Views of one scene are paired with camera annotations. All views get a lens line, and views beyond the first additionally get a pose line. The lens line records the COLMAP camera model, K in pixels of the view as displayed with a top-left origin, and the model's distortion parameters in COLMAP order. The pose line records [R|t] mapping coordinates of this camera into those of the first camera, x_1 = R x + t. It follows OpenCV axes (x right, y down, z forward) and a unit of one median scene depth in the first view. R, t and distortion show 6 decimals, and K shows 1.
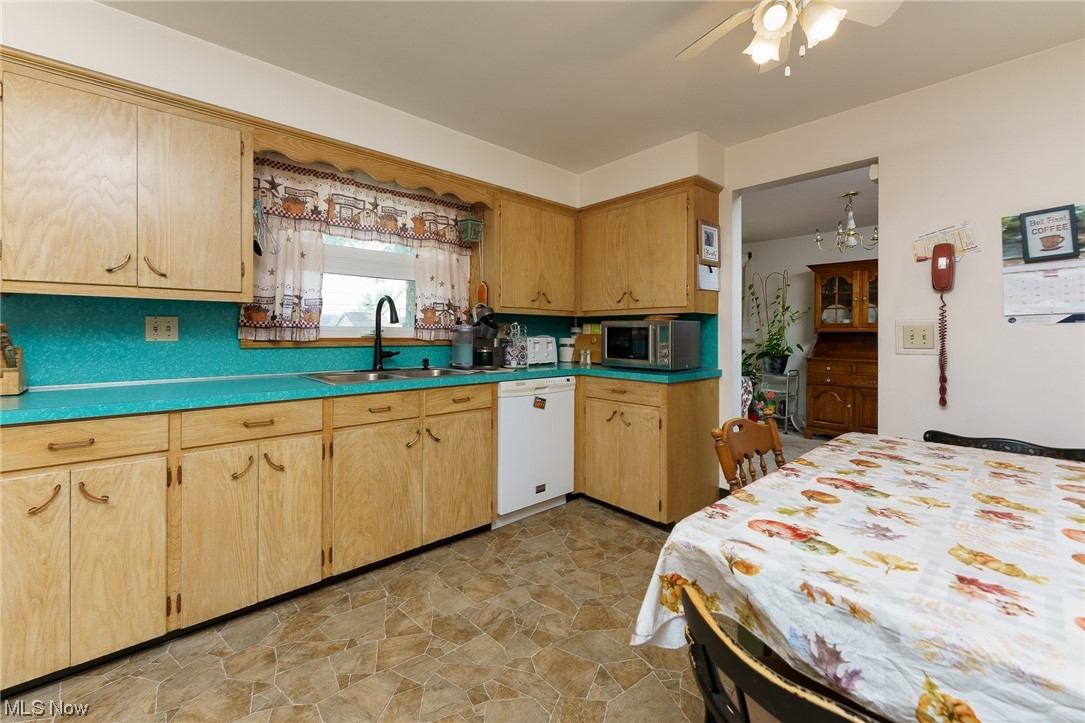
lens RADIAL K [[449.1, 0, 542.8], [0, 449.1, 334.1], [0, 0, 1]] dist [0.000336, -0.000009]
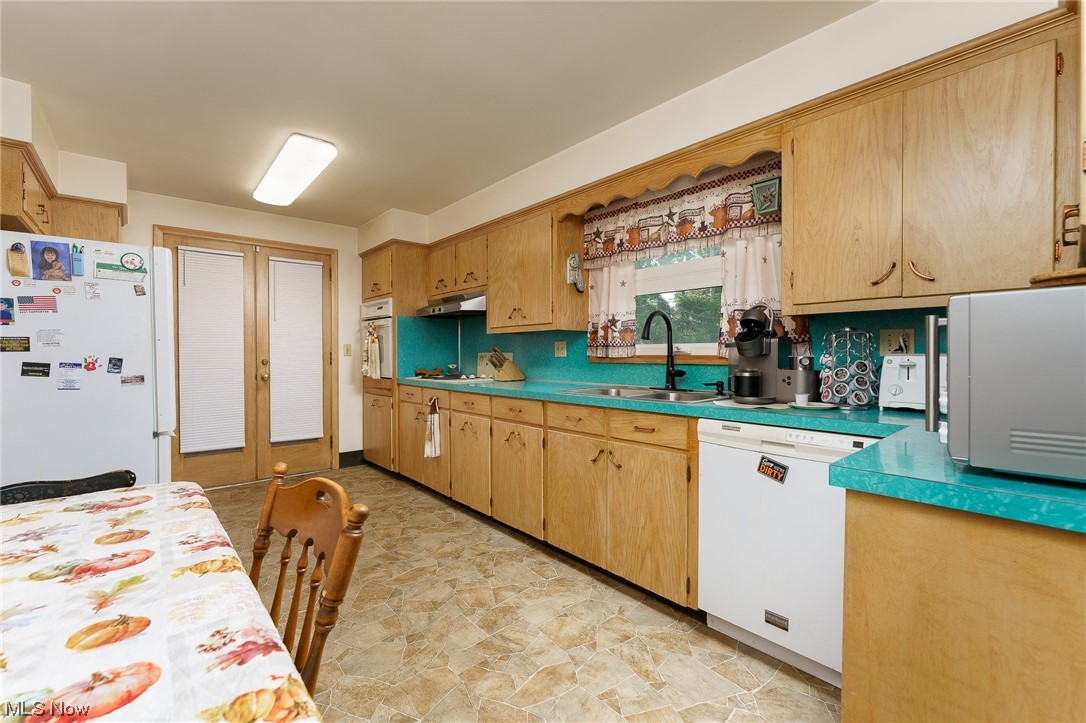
lens RADIAL K [[459.1, 0, 543.0], [0, 459.1, 361.5], [0, 0, 1]] dist [-0.002248, -0.000109]
pose [[-0.023976, 0.013382, -0.999623, 0.624752], [0.002401, 0.999908, 0.013328, 0.008517], [0.999710, -0.002081, -0.024006, 0.776773]]
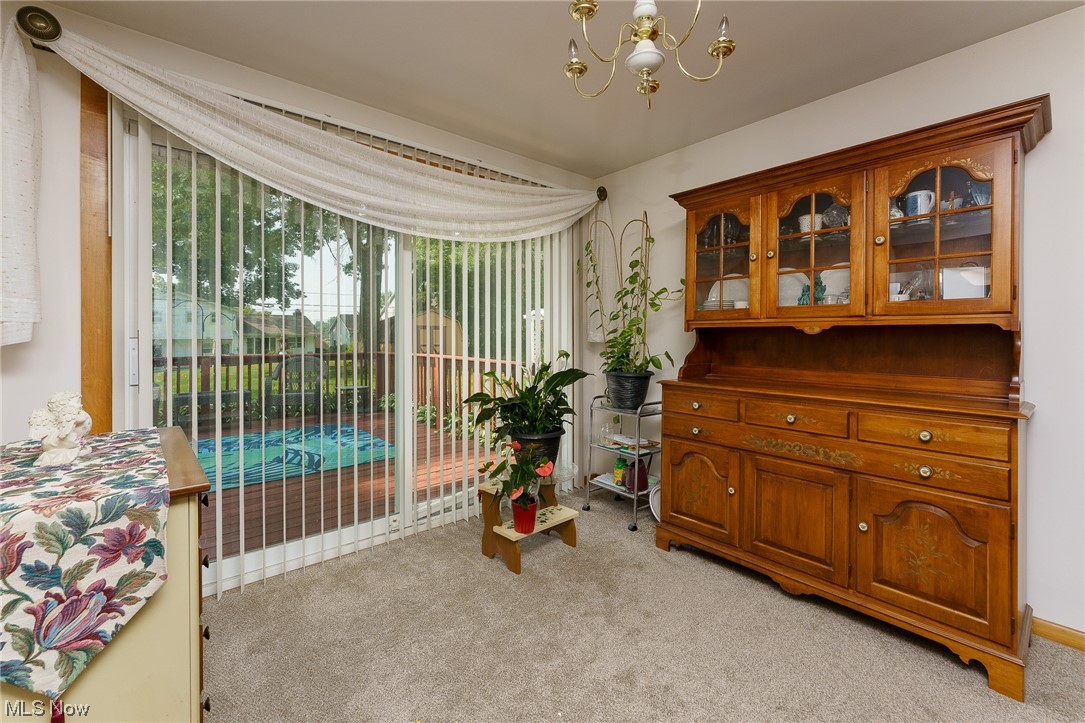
lens RADIAL K [[456.8, 0, 545.3], [0, 456.8, 335.8], [0, 0, 1]] dist [-0.000303, -0.000060]
pose [[0.999653, -0.003311, -0.026132, 0.929901], [0.003390, 0.999990, 0.002992, 0.004033], [0.026122, -0.003079, 0.999654, 0.983090]]
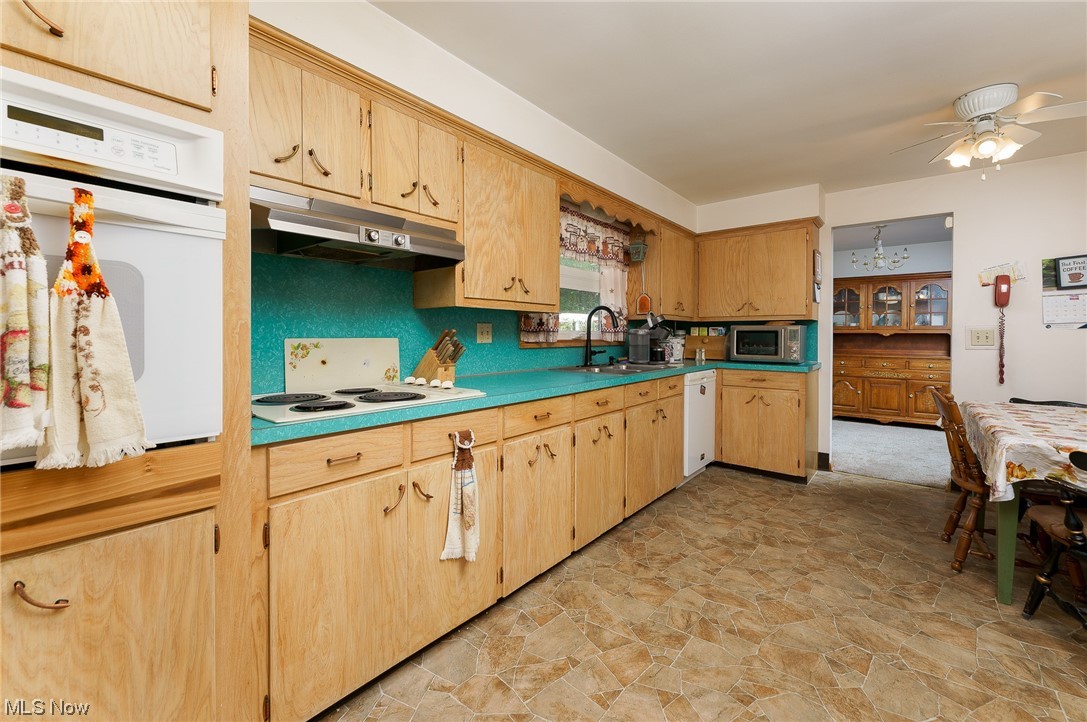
lens RADIAL K [[450.4, 0, 543.3], [0, 450.4, 340.0], [0, 0, 1]] dist [0.000069, -0.000084]
pose [[0.989537, -0.004381, 0.144215, -0.689348], [0.002752, 0.999930, 0.011488, -0.005154], [-0.144255, -0.010971, 0.989480, -0.217782]]
